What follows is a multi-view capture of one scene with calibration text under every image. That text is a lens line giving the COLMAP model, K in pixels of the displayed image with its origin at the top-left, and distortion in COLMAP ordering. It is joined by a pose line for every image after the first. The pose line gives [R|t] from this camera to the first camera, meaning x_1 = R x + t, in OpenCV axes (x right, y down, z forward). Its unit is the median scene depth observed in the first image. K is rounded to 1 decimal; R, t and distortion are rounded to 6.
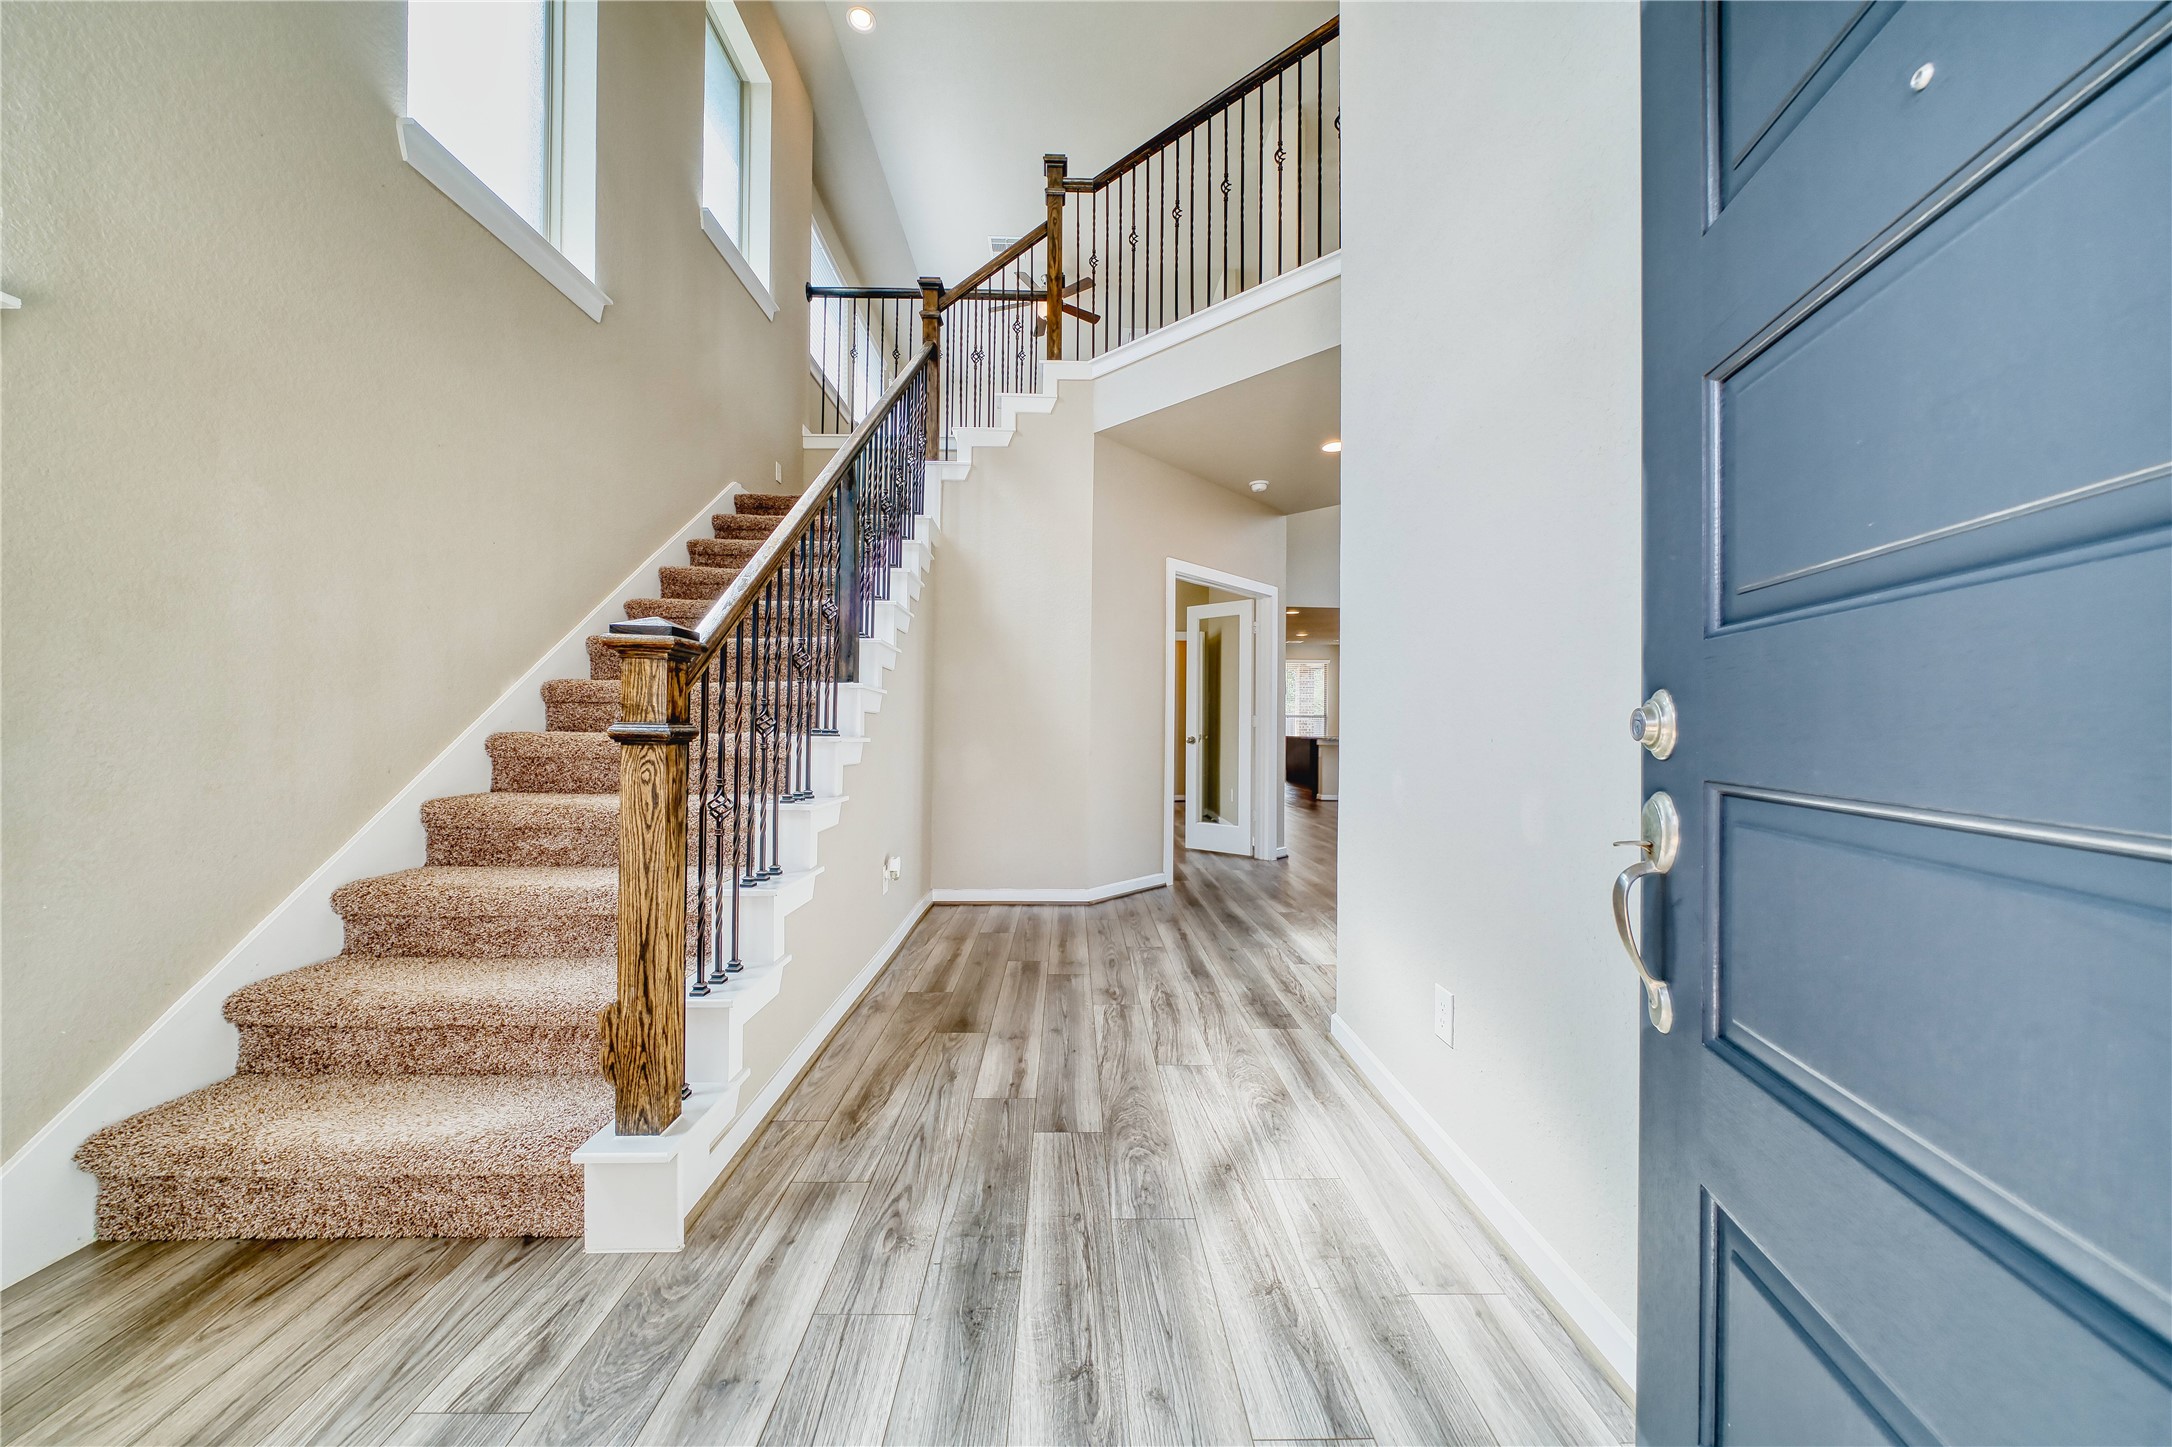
lens RADIAL K [[752.5, 0, 1090.4], [0, 752.5, 727.0], [0, 0, 1]] dist [-0.007996, 0.000873]
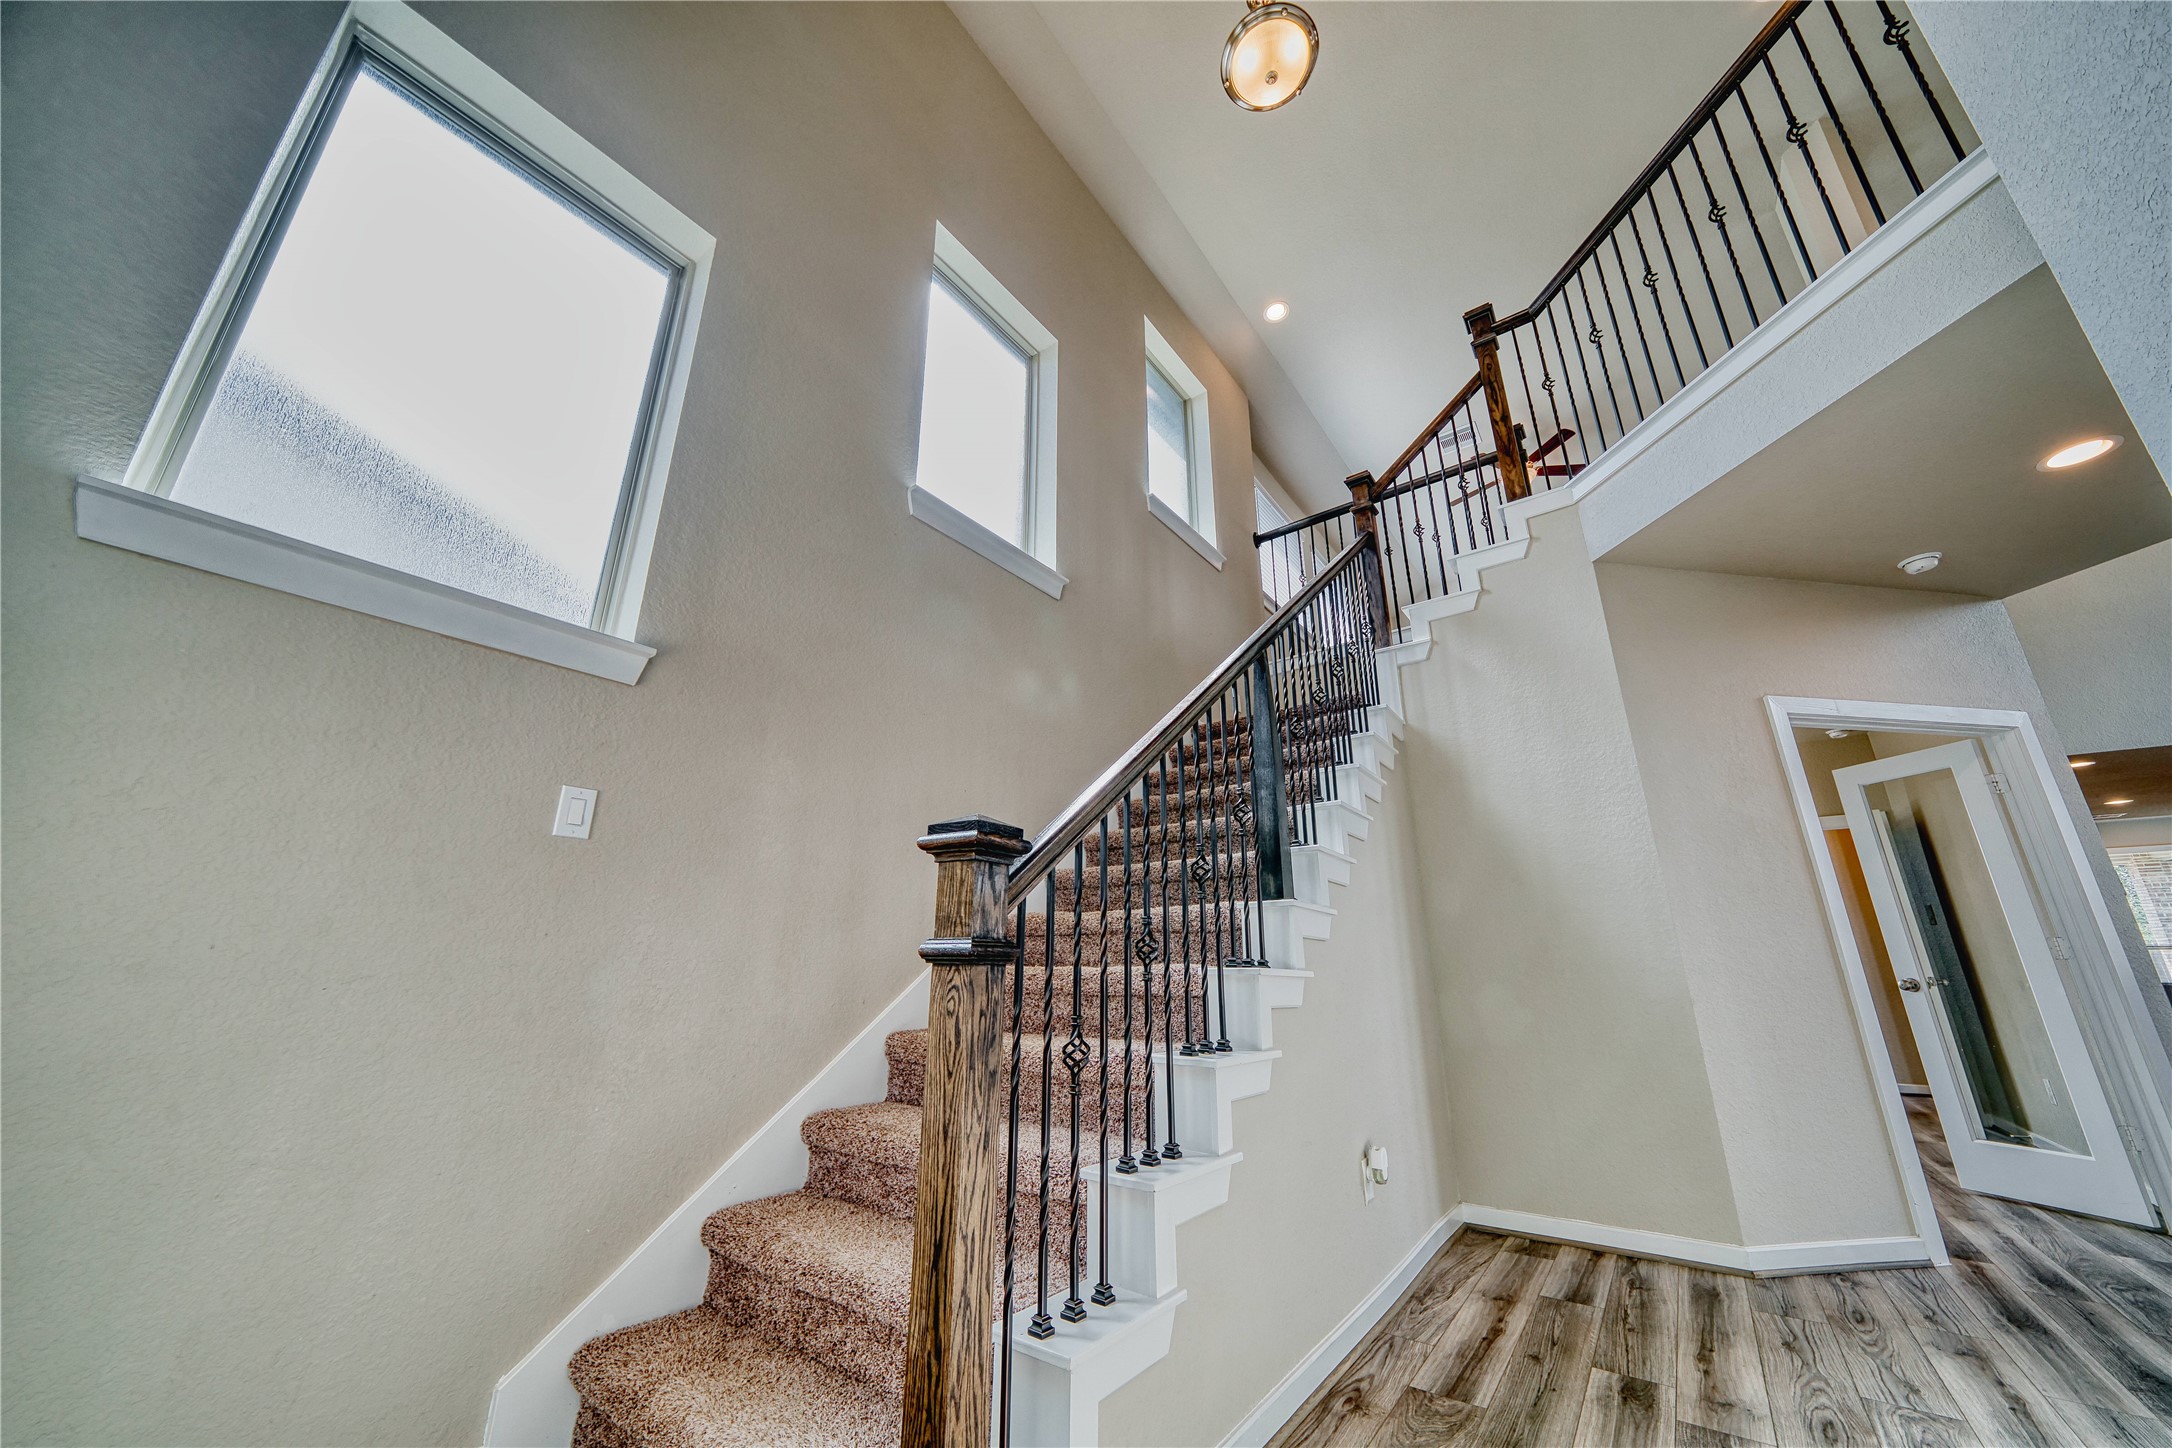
lens RADIAL K [[752.5, 0, 1090.2], [0, 752.5, 727.2], [0, 0, 1]] dist [-0.007996, 0.000873]
pose [[0.781207, -0.199774, -0.591445, 0.027878], [0.002843, 0.948542, -0.316637, 0.015434], [0.624266, 0.245678, 0.741576, 0.172266]]
